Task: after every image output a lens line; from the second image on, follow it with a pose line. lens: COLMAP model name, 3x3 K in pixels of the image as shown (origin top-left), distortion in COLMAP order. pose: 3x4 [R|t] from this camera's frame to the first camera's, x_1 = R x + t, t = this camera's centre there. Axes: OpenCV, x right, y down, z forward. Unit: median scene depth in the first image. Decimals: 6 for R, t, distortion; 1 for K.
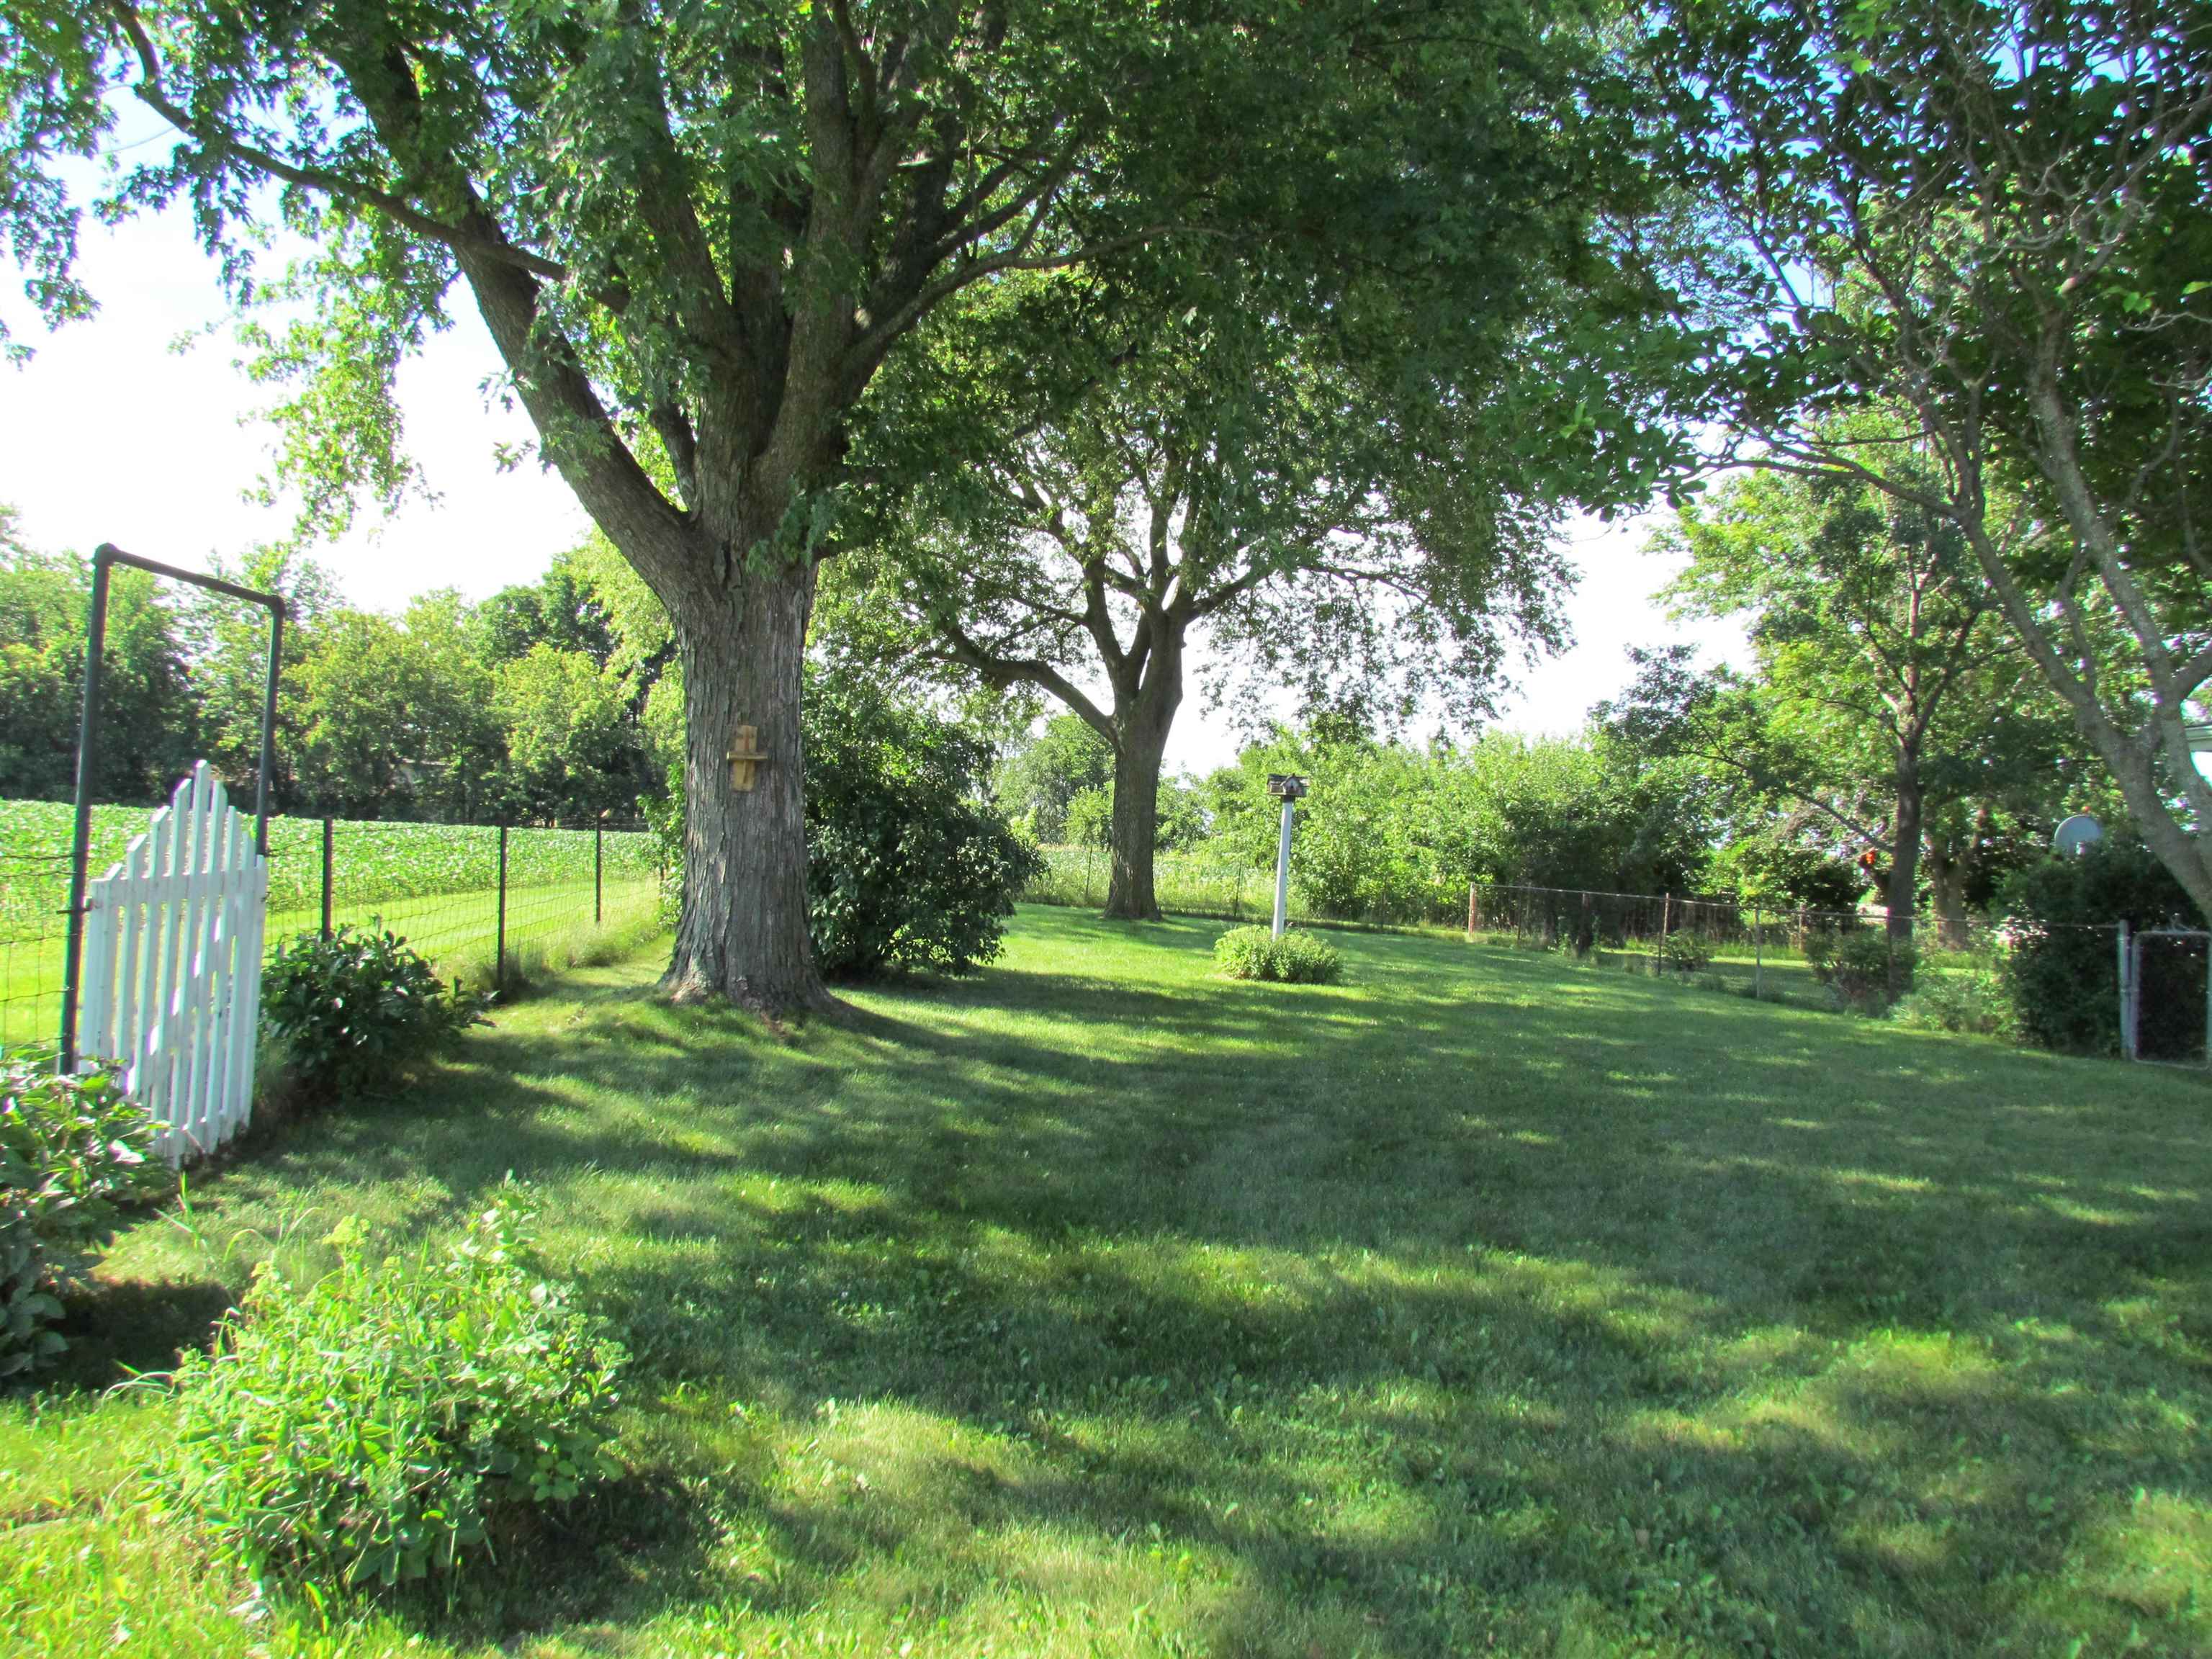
lens RADIAL K [[1568.4, 0, 1098.3], [0, 1568.4, 835.7], [0, 0, 1]] dist [-0.033526, -0.001846]
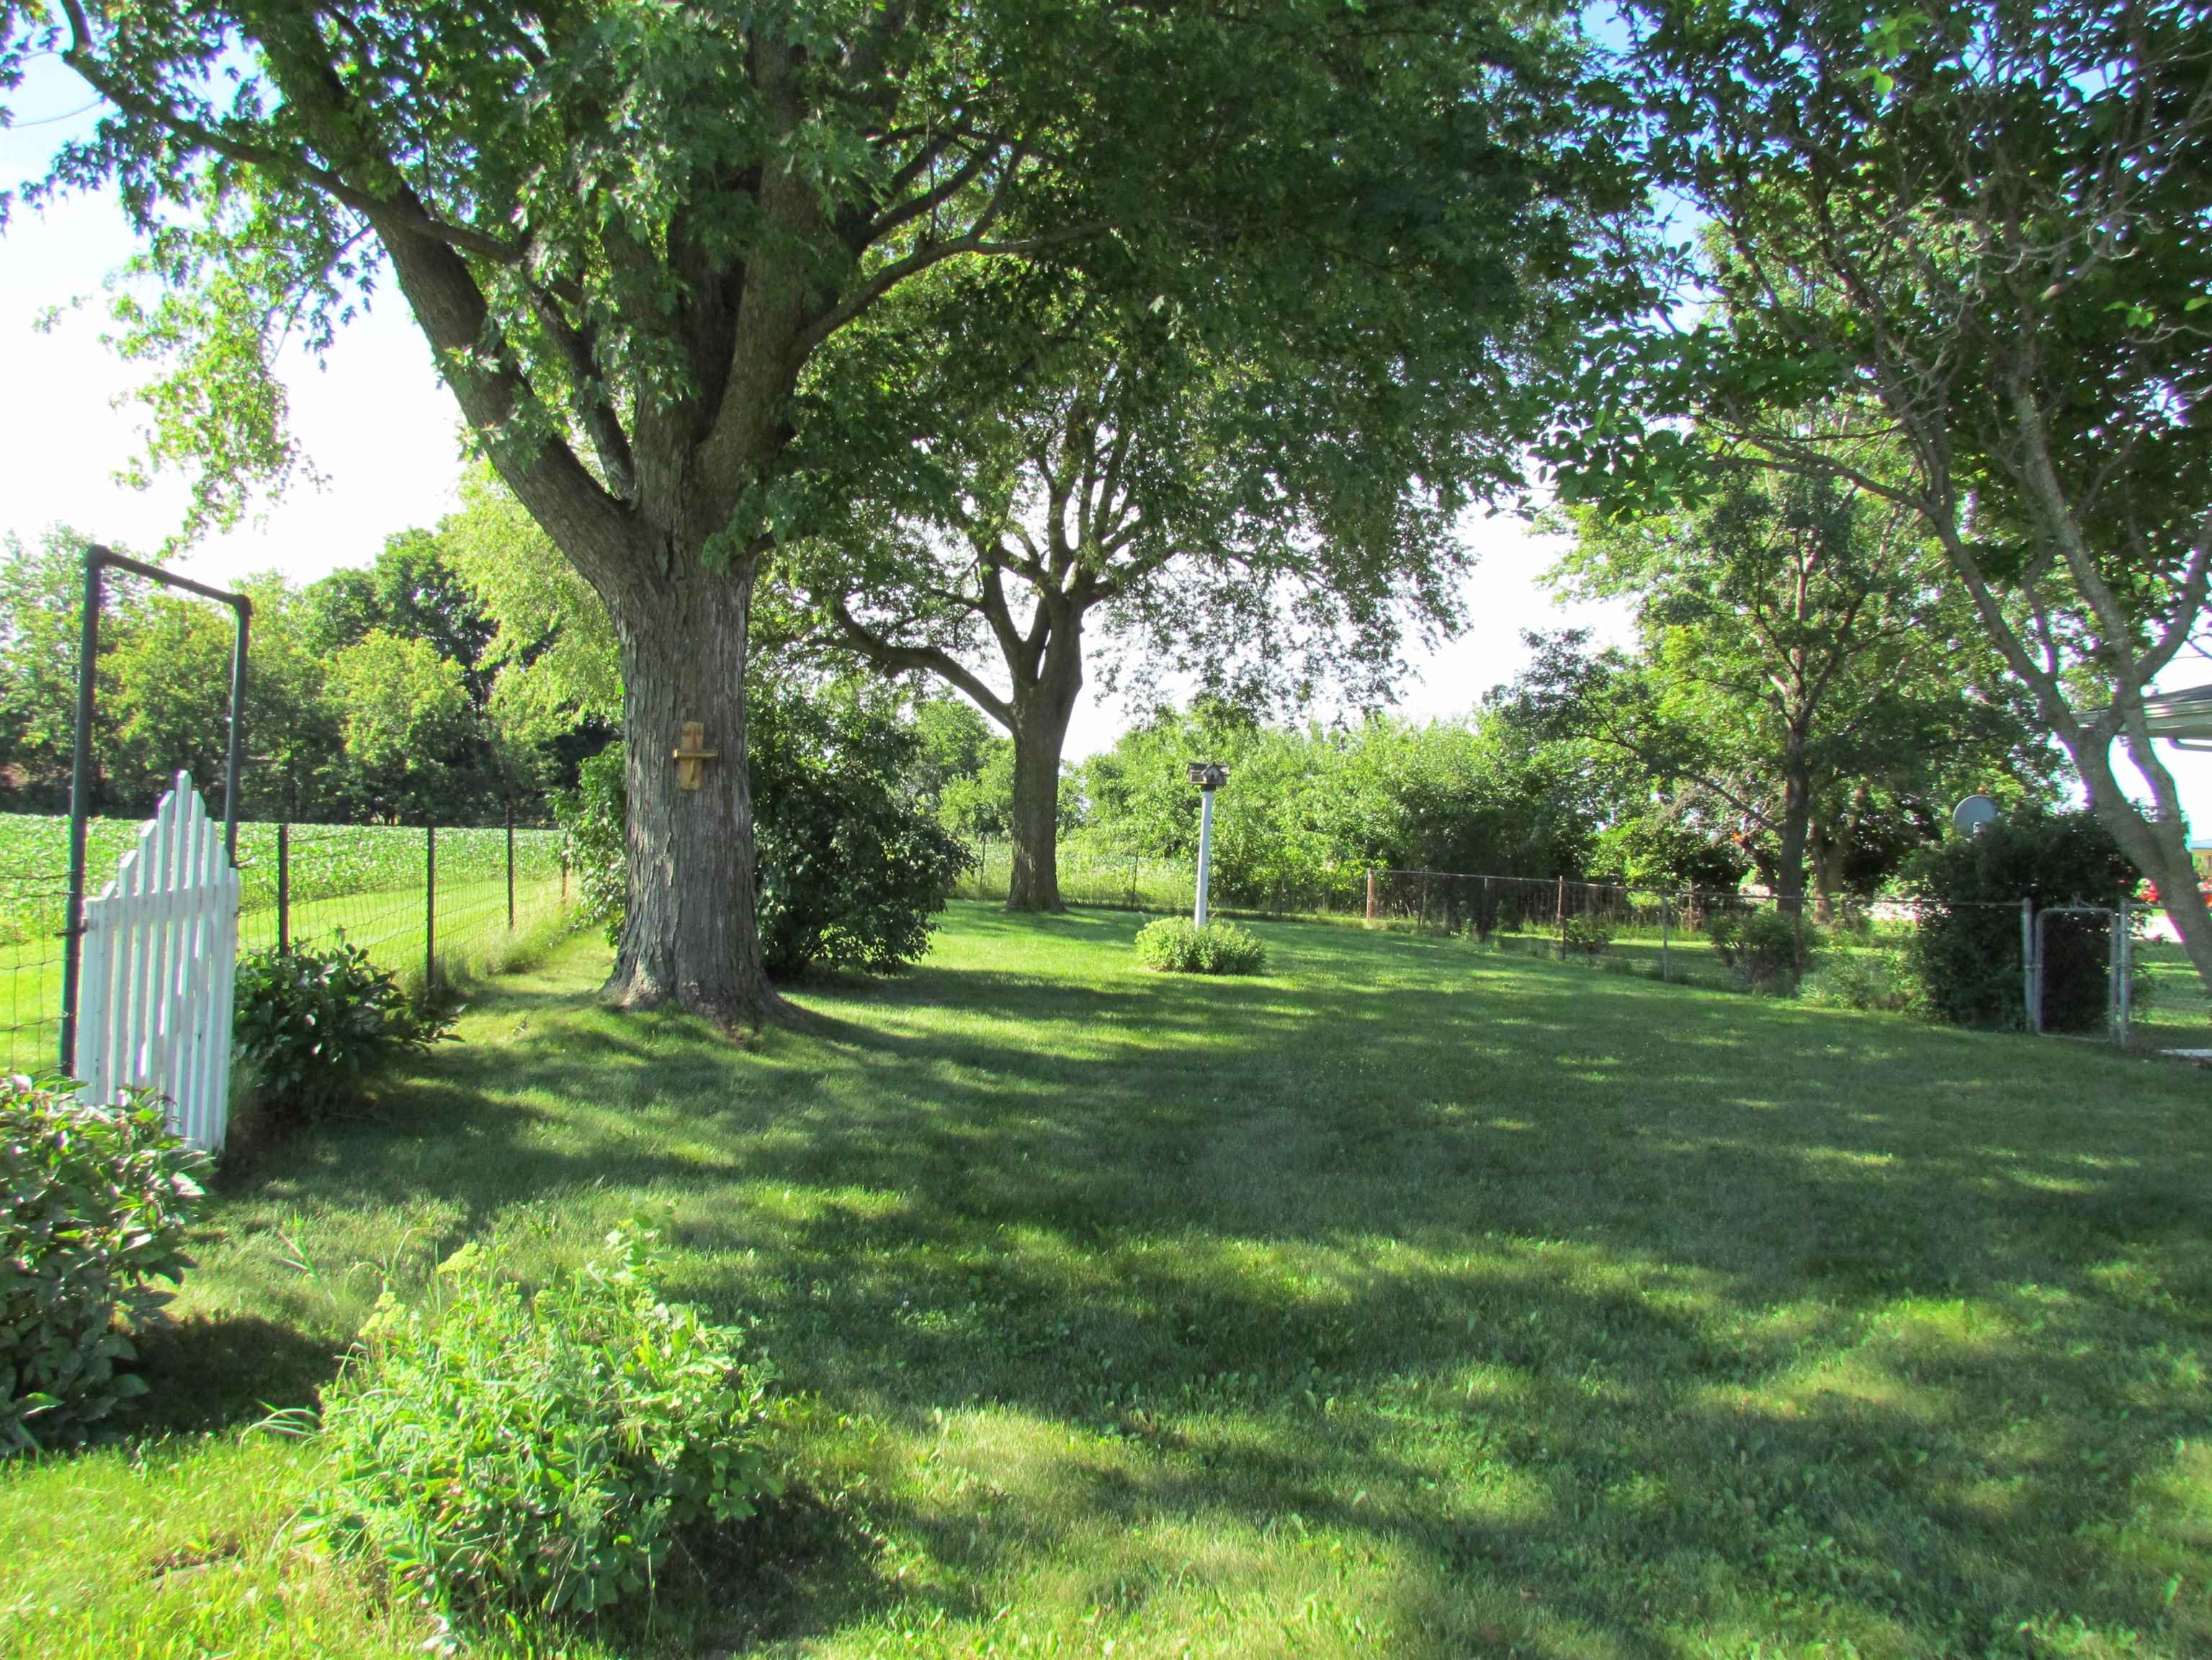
lens RADIAL K [[1610.6, 0, 1086.0], [0, 1610.6, 858.2], [0, 0, 1]] dist [-0.045300, 0.005572]
pose [[0.997001, -0.014890, 0.075949, -0.028177], [0.013245, 0.999668, 0.022105, -0.002366], [-0.076253, -0.021033, 0.996867, -0.004510]]
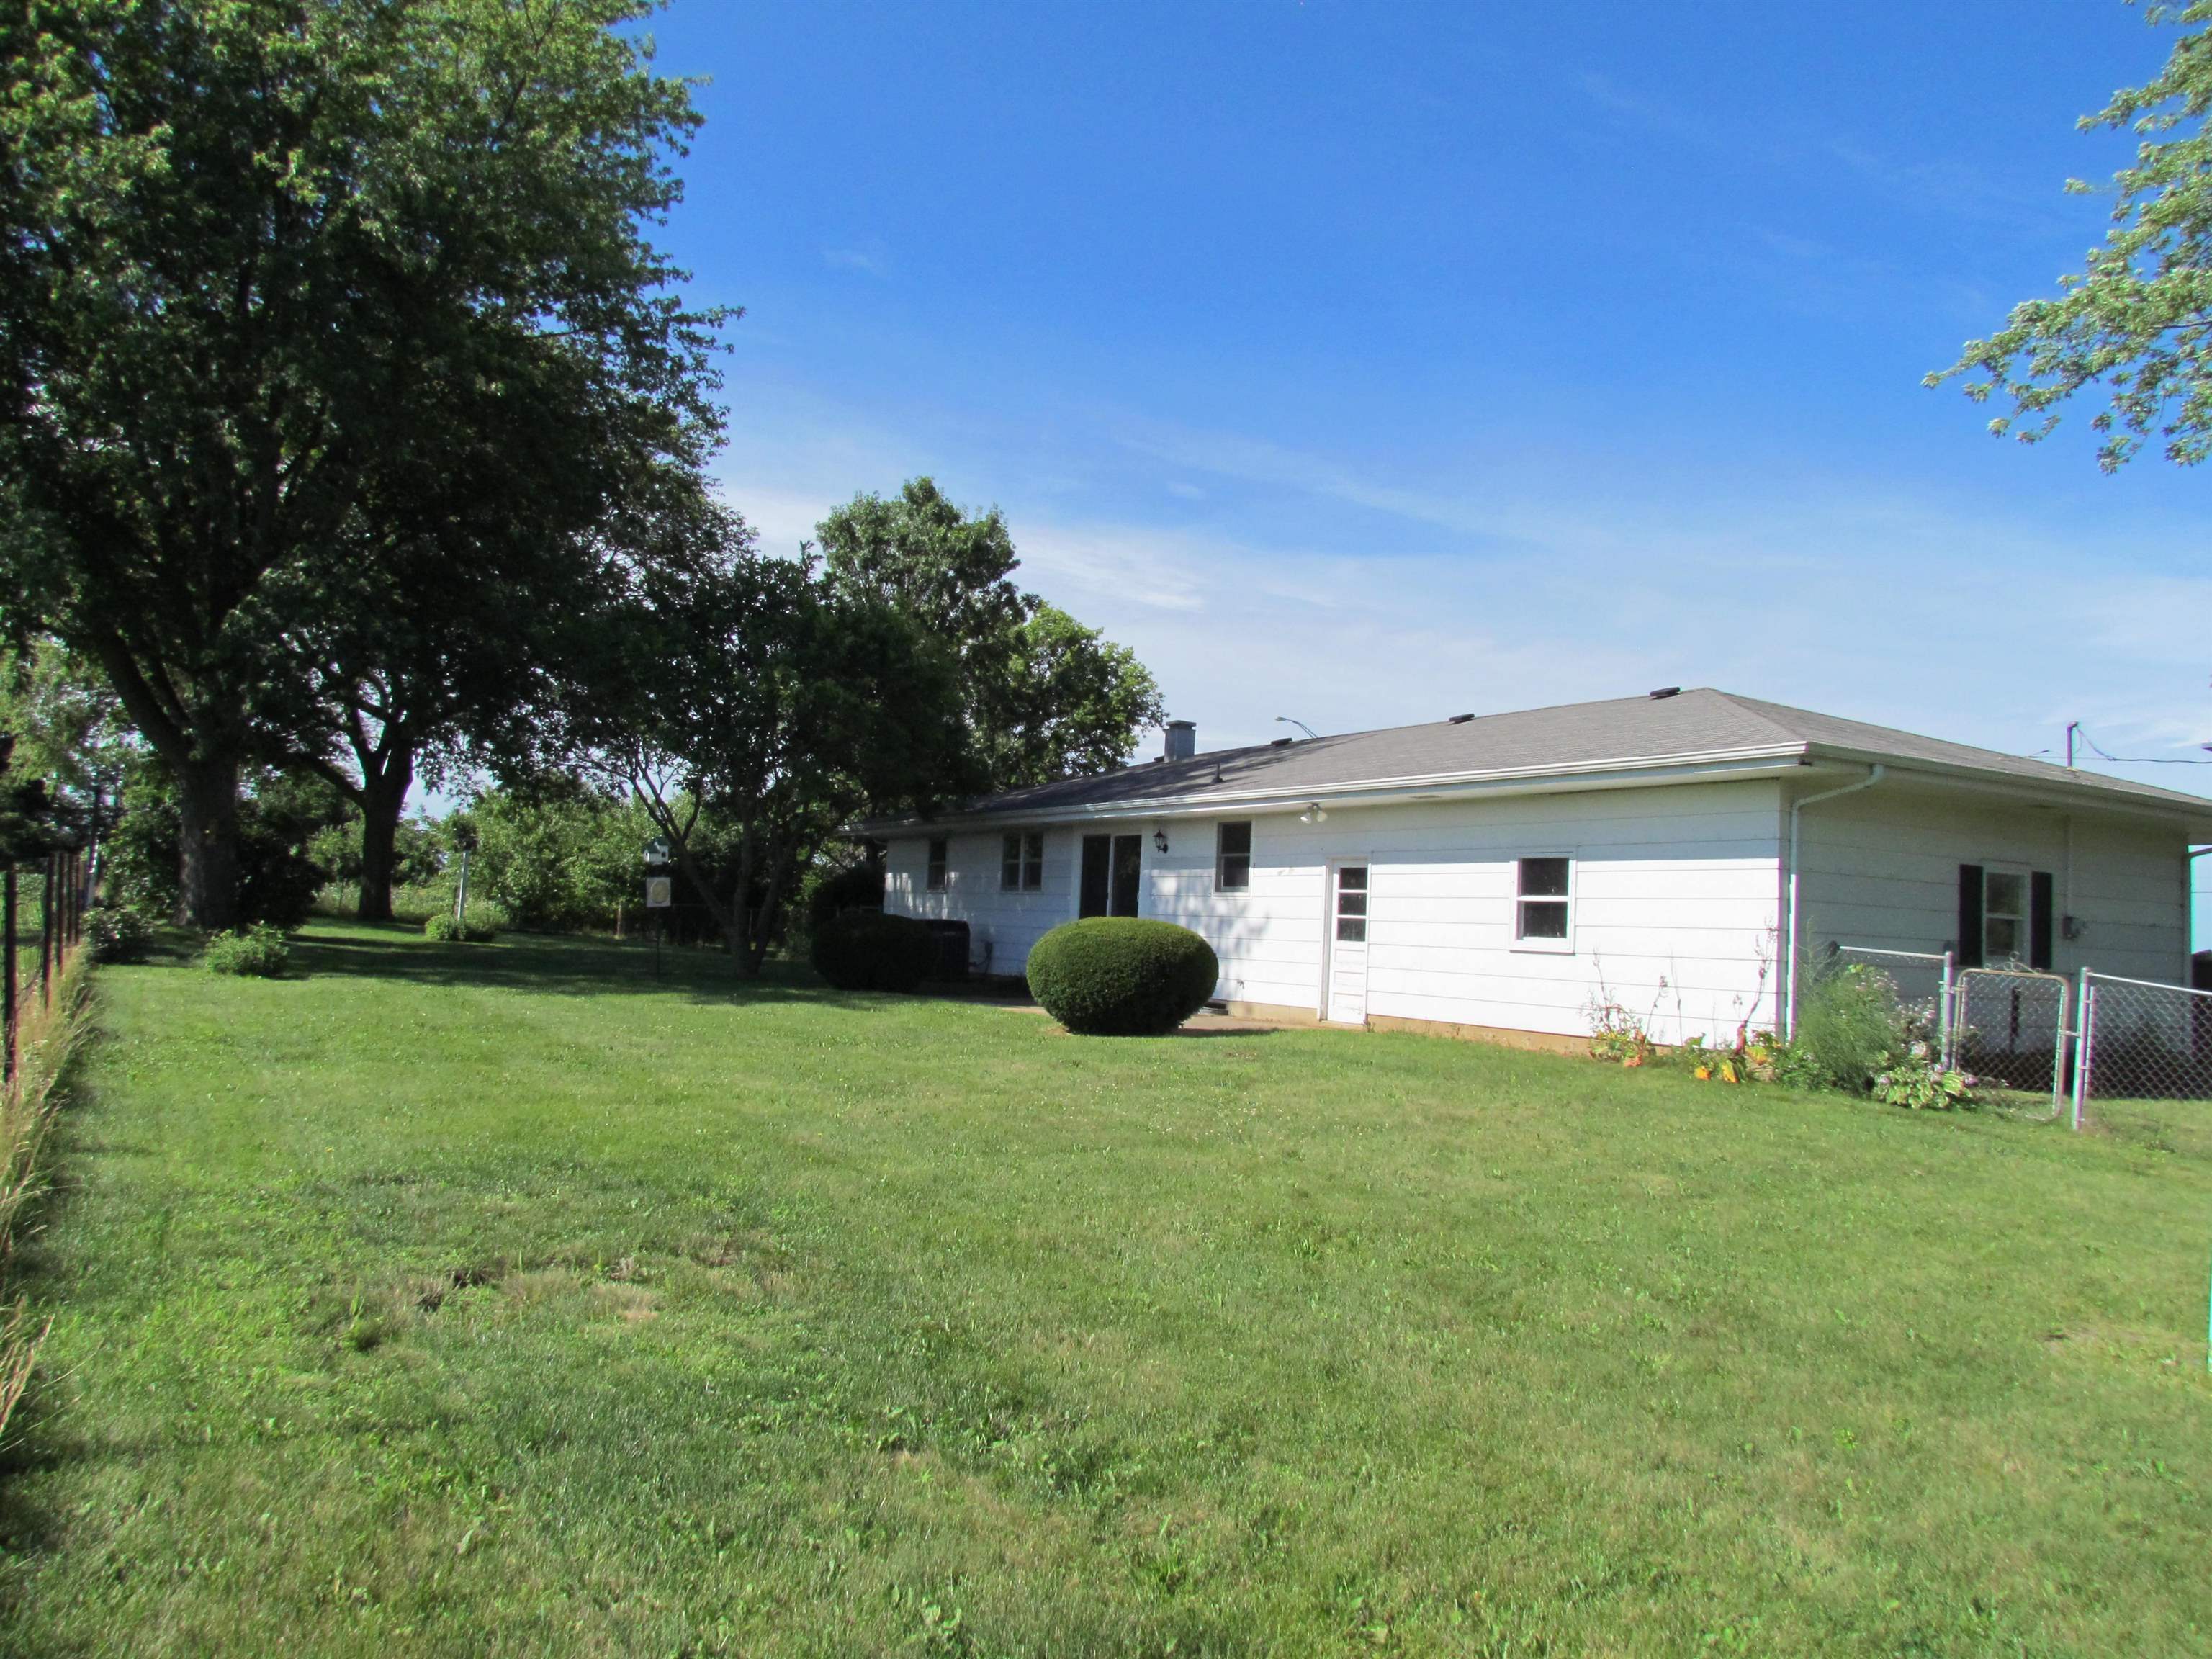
lens RADIAL K [[1568.4, 0, 1098.3], [0, 1568.4, 835.7], [0, 0, 1]] dist [-0.033526, -0.001846]
pose [[0.895954, 0.013650, 0.443937, -0.029660], [-0.002611, 0.999672, -0.025468, 0.005902], [-0.444139, 0.021659, 0.895696, -0.894895]]
